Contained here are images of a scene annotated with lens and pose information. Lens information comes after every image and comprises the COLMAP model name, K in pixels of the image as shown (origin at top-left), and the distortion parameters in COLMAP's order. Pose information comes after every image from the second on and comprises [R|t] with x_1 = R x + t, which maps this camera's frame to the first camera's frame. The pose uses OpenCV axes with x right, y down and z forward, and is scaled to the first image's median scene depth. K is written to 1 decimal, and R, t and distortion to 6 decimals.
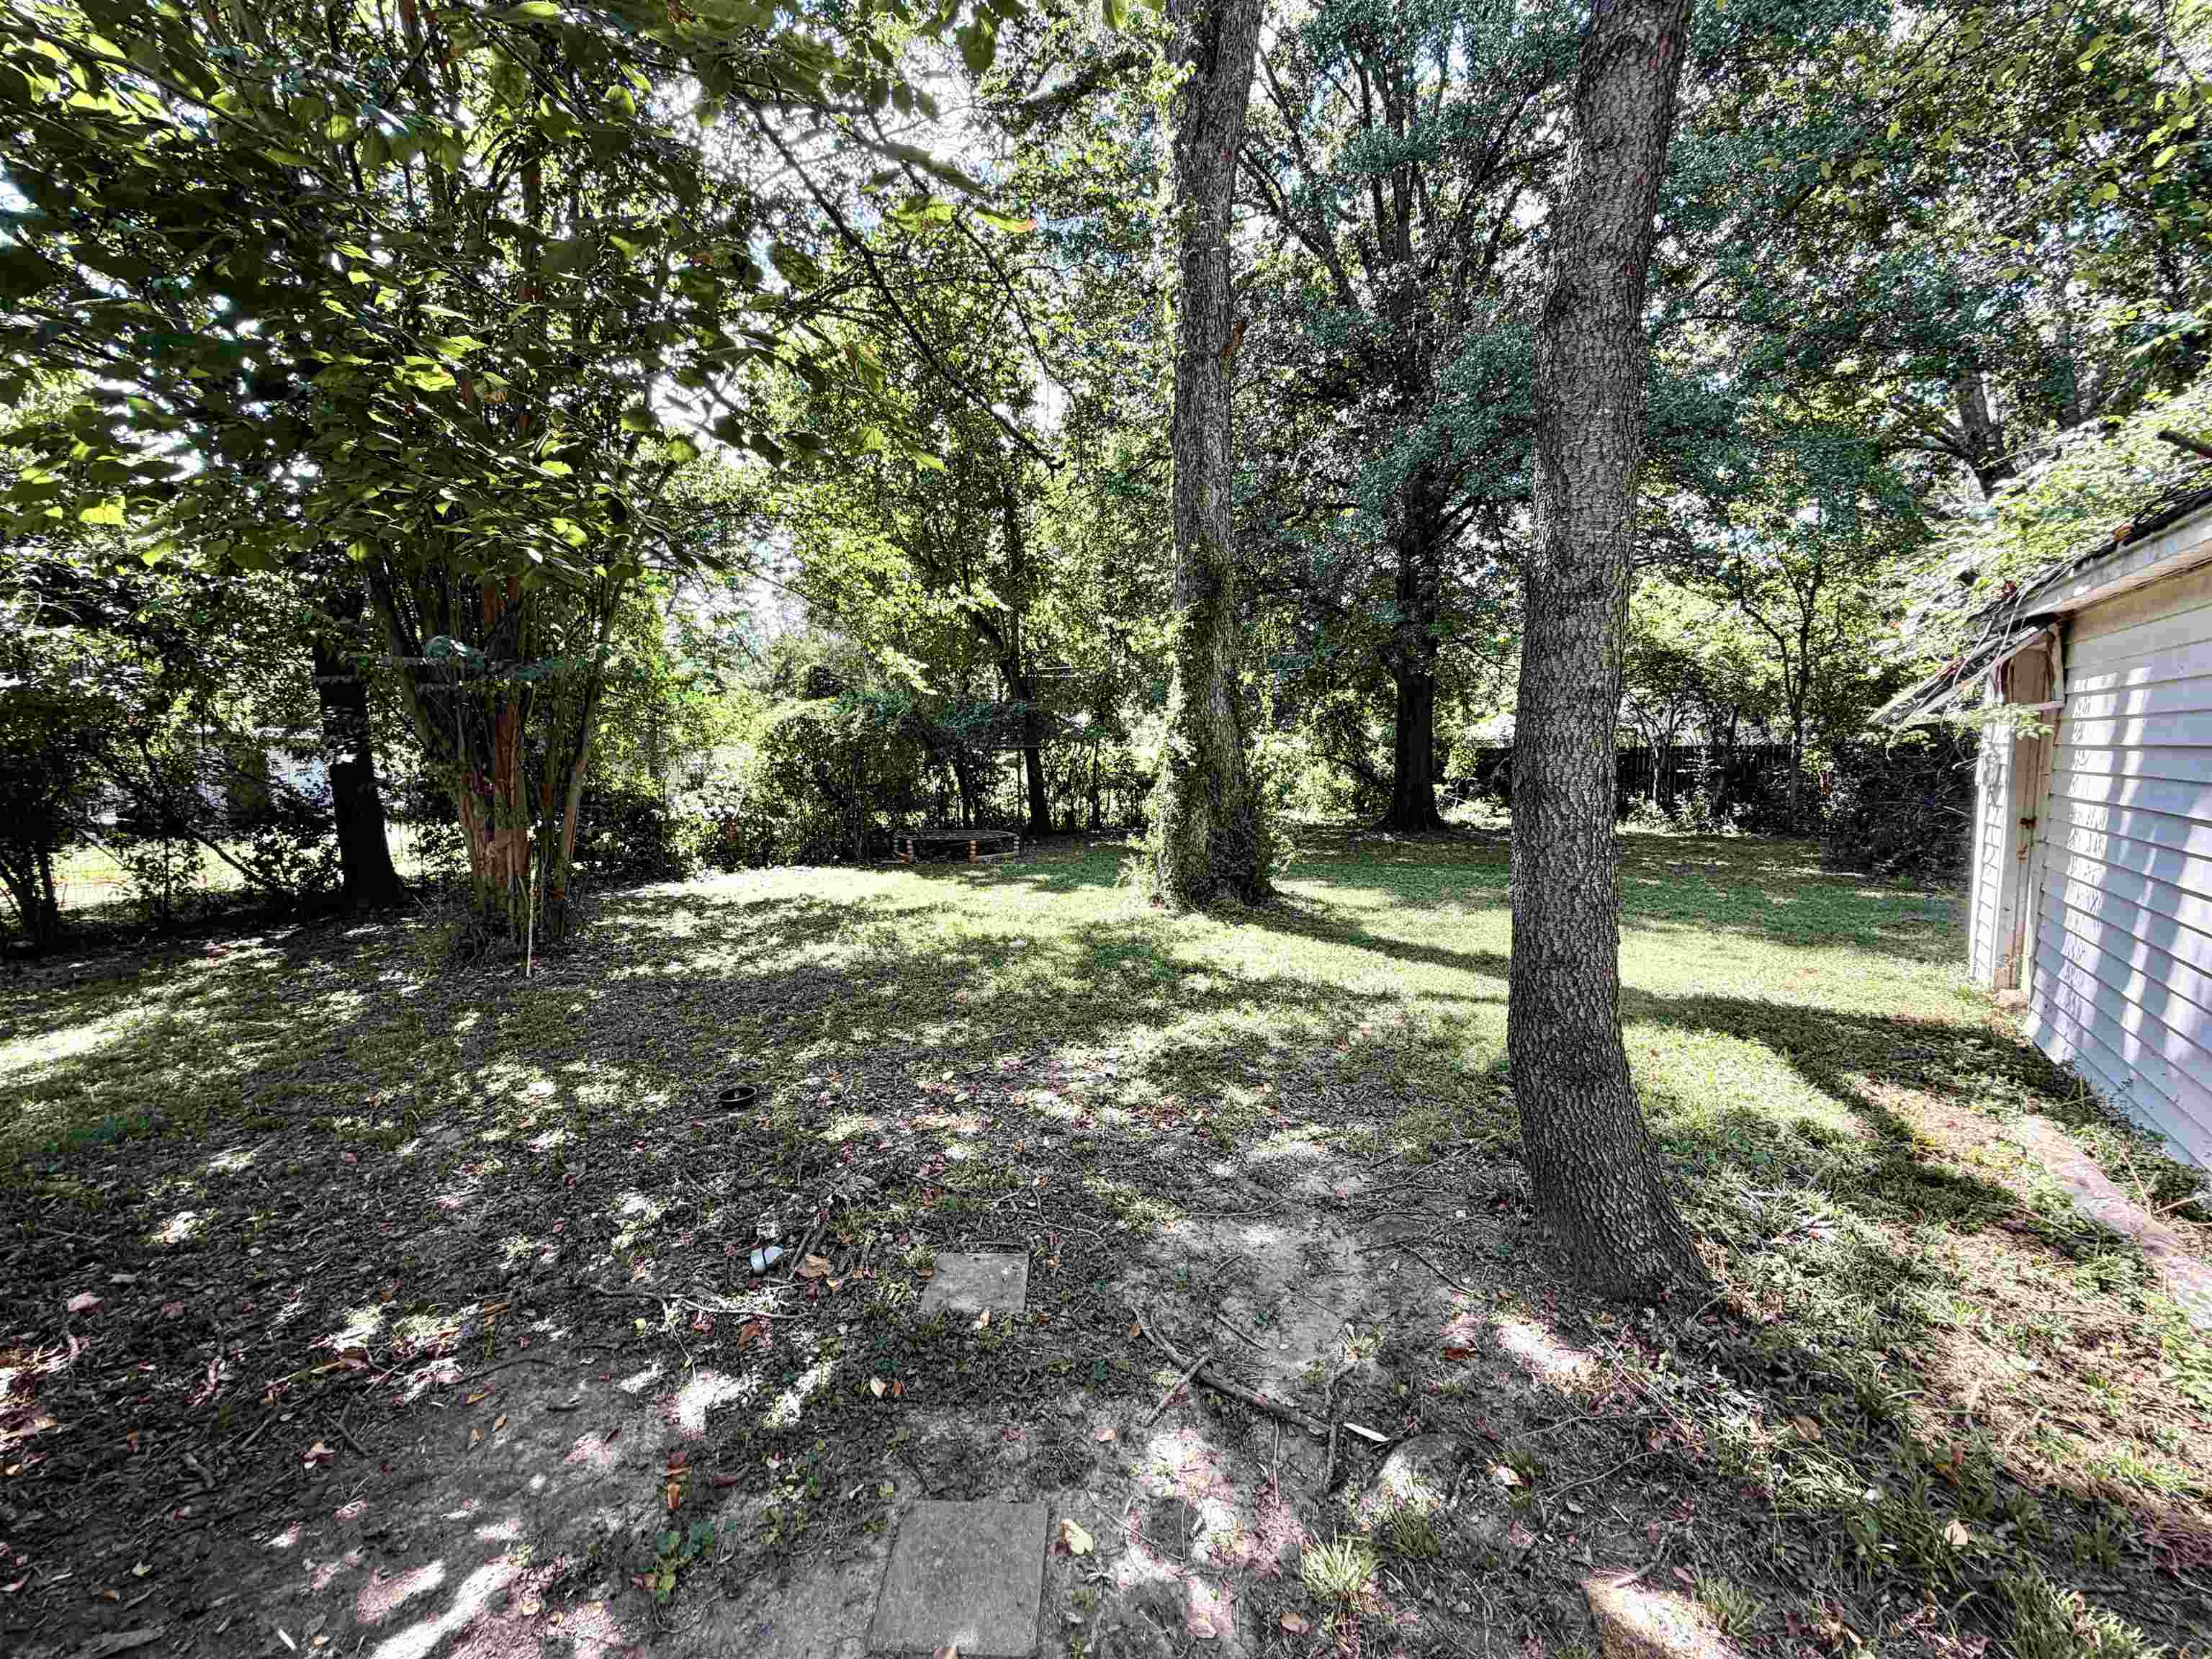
lens RADIAL K [[888.1, 0, 1107.6], [0, 888.1, 828.7], [0, 0, 1]] dist [0.002010, -0.000006]
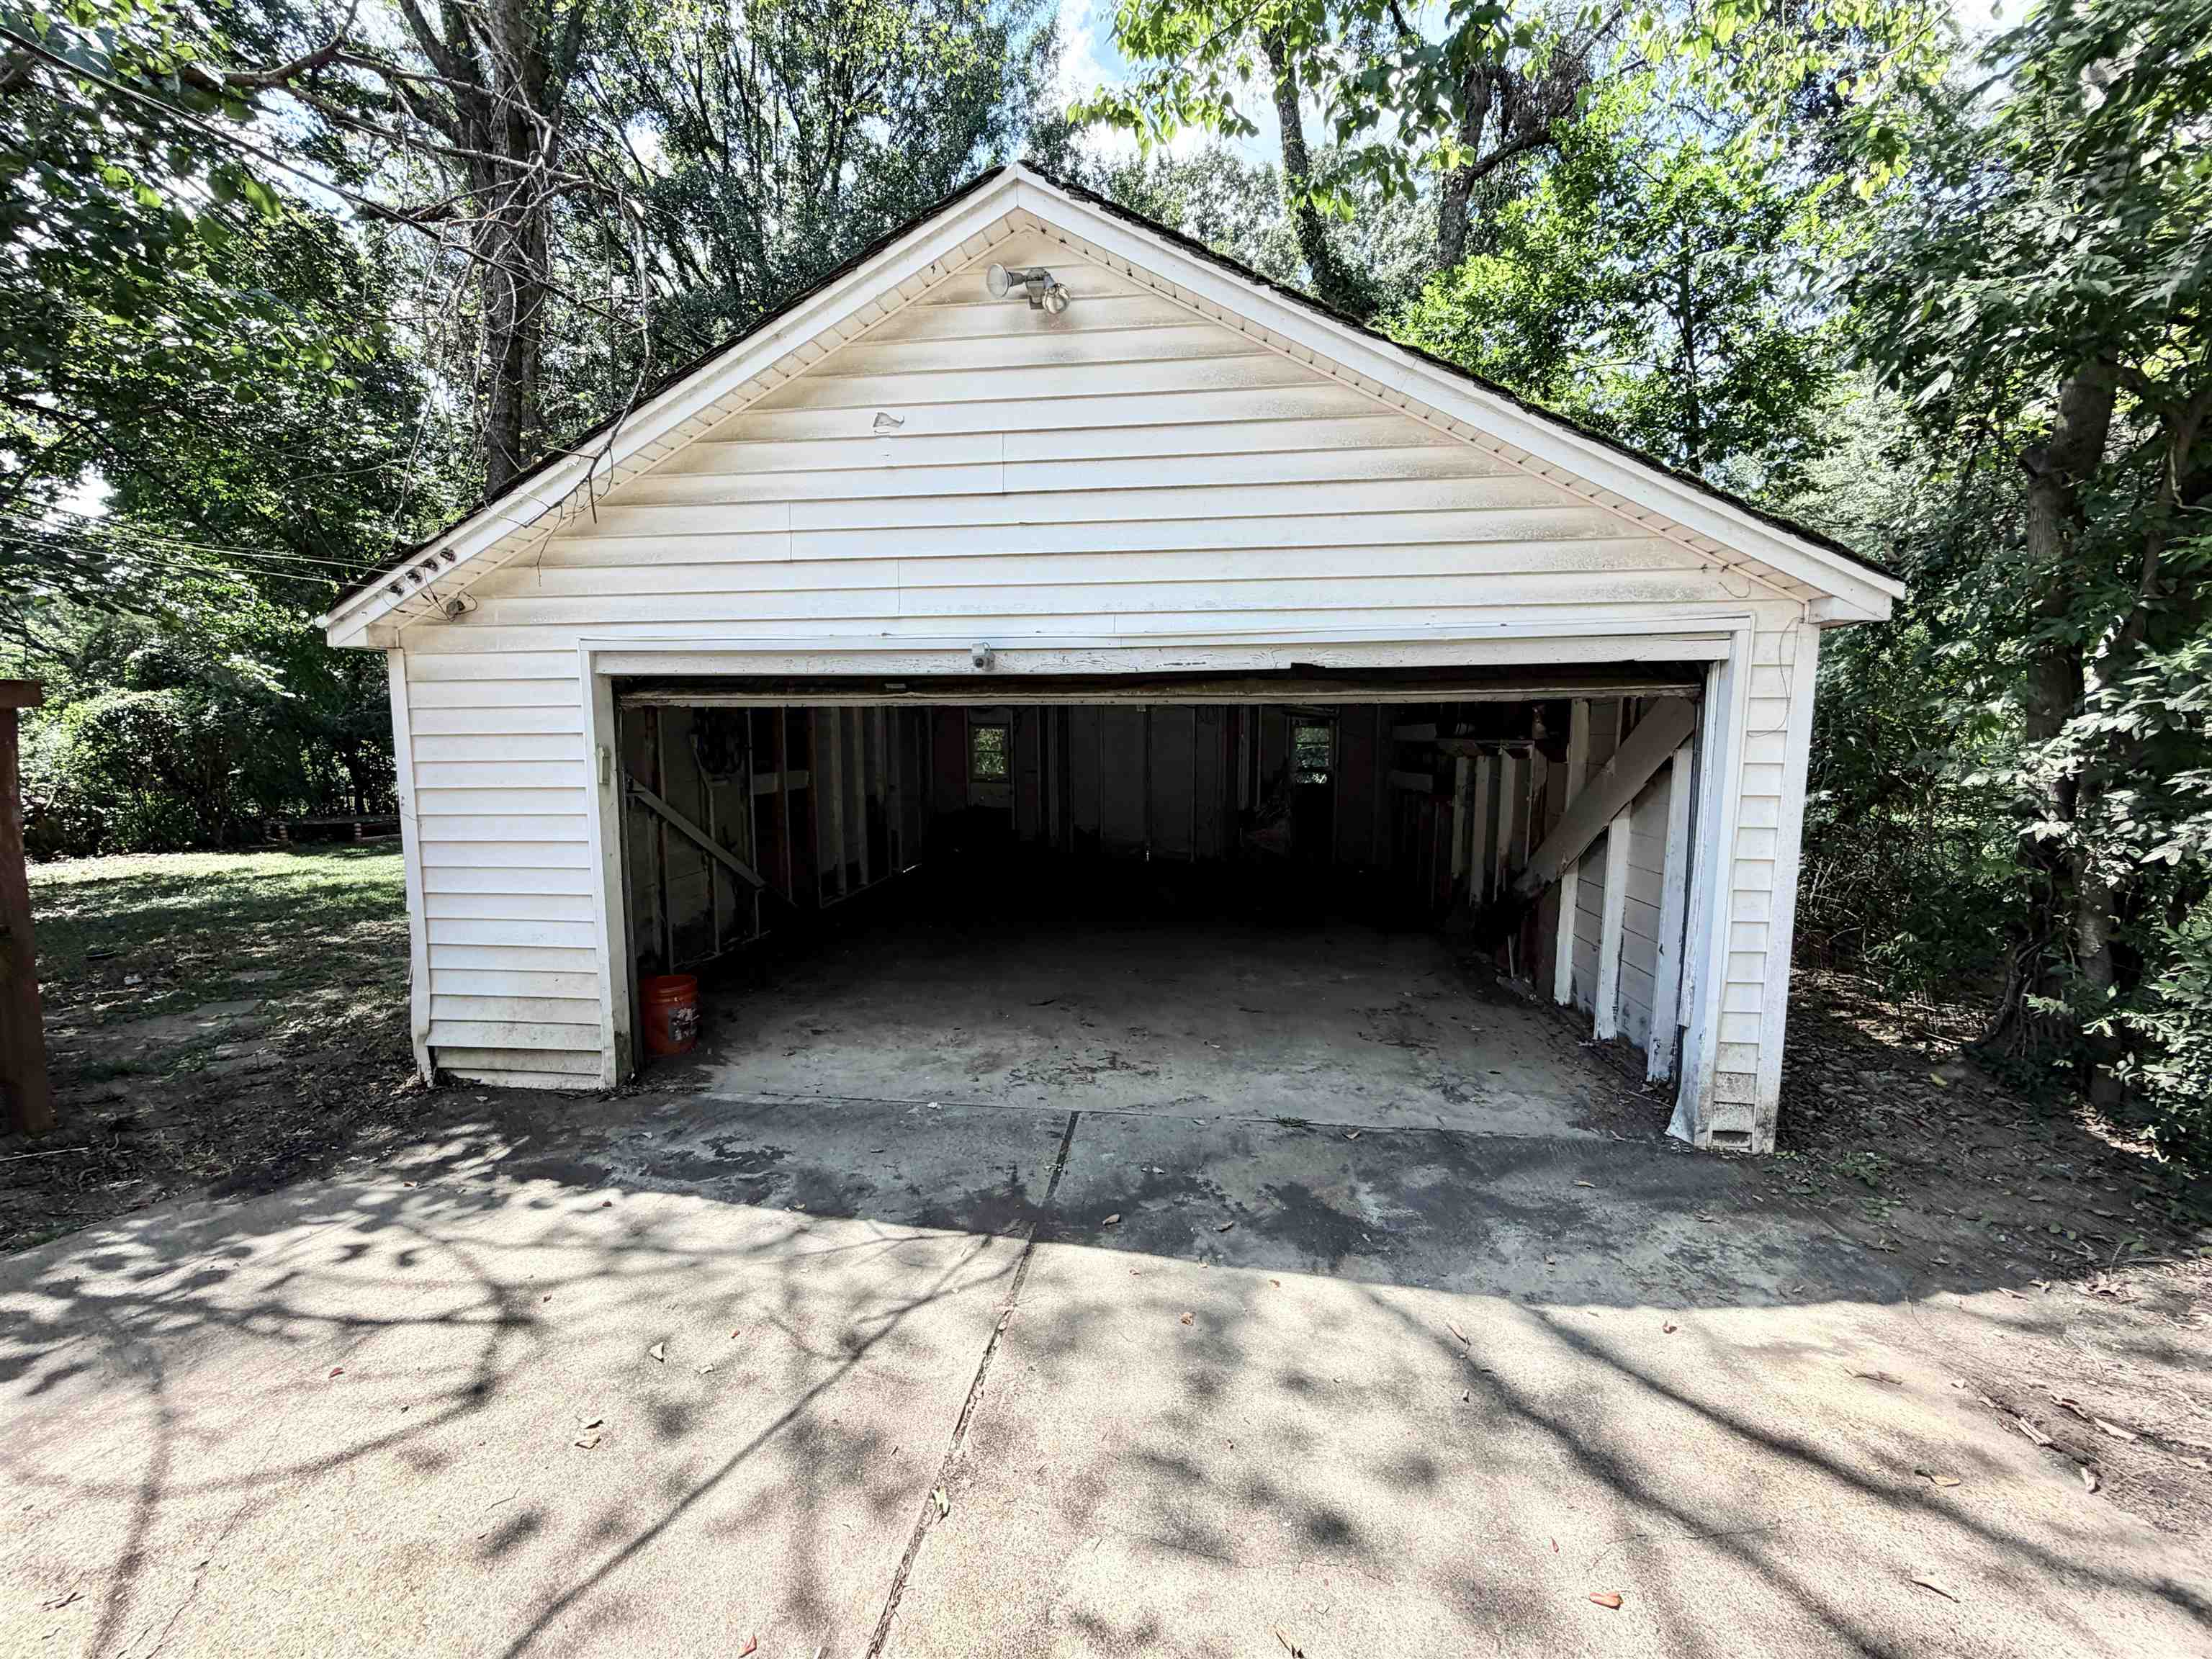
lens RADIAL K [[888.1, 0, 1102.7], [0, 888.1, 833.1], [0, 0, 1]] dist [0.002010, -0.000006]
pose [[0.880457, -0.041732, 0.472286, 0.144414], [0.031812, 0.999074, 0.028975, 0.022873], [-0.473058, -0.010487, 0.880969, -0.424385]]
